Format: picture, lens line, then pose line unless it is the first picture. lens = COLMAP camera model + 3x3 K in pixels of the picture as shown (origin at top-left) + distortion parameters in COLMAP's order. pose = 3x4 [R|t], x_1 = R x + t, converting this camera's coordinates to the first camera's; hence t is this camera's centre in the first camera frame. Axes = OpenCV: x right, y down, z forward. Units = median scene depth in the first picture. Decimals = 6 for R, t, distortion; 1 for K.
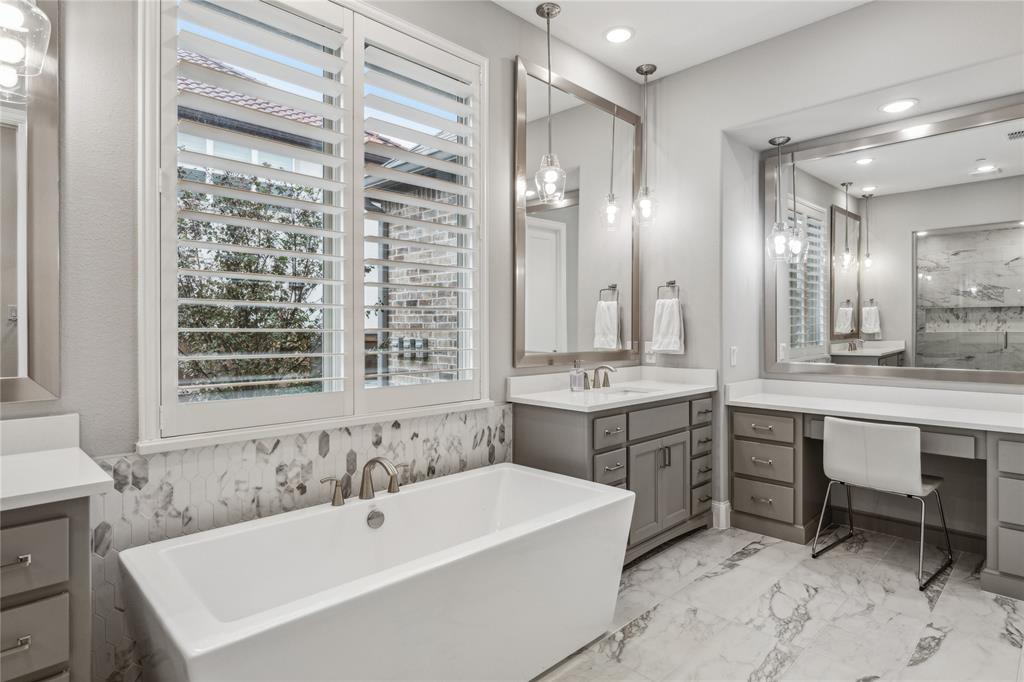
lens RADIAL K [[556.6, 0, 514.8], [0, 556.6, 338.8], [0, 0, 1]] dist [0.001853, -0.002500]
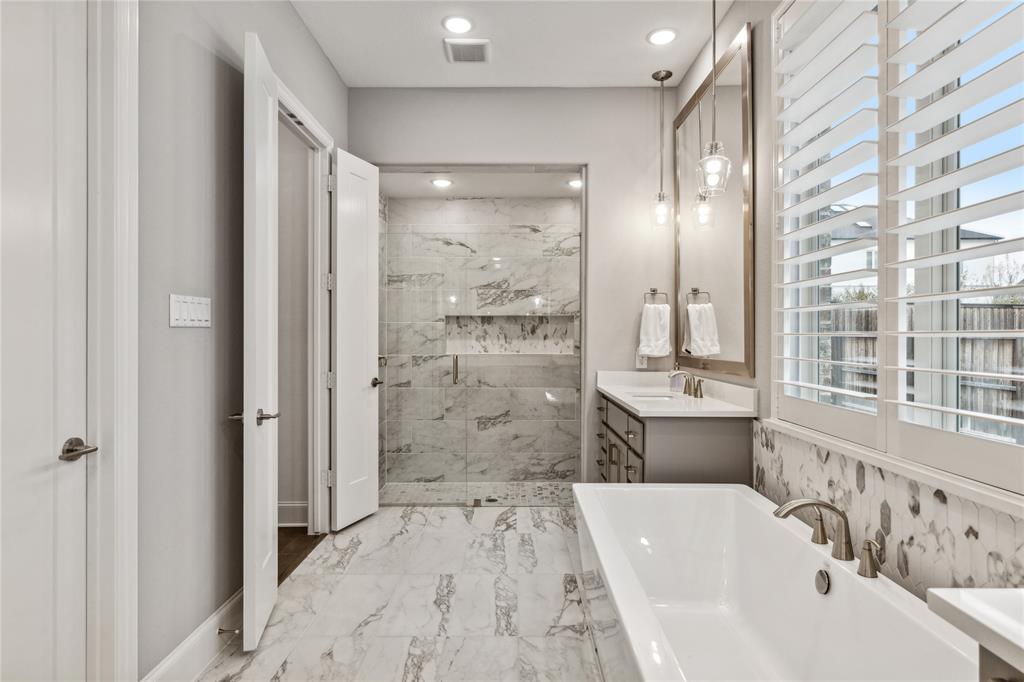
lens RADIAL K [[556.6, 0, 512.3], [0, 556.6, 334.8], [0, 0, 1]] dist [0.001853, -0.002500]
pose [[-0.708506, 0.006540, -0.705674, 0.549795], [-0.002715, 0.999924, 0.011994, -0.022999], [0.705699, 0.010414, -0.708435, 1.149443]]
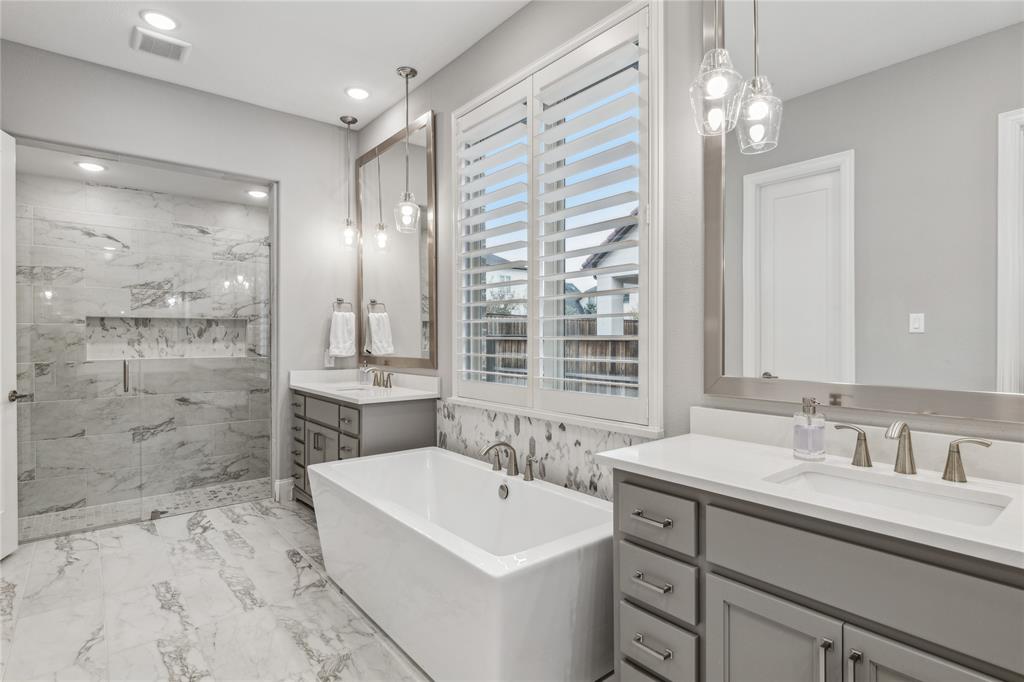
lens RADIAL K [[520.9, 0, 514.4], [0, 520.9, 339.5], [0, 0, 1]] dist [-0.001647, 0.000372]
pose [[-0.093688, 0.012177, -0.995527, 0.833057], [-0.008125, 0.999883, 0.012995, -0.028034], [0.995568, 0.009306, -0.093578, 1.049384]]
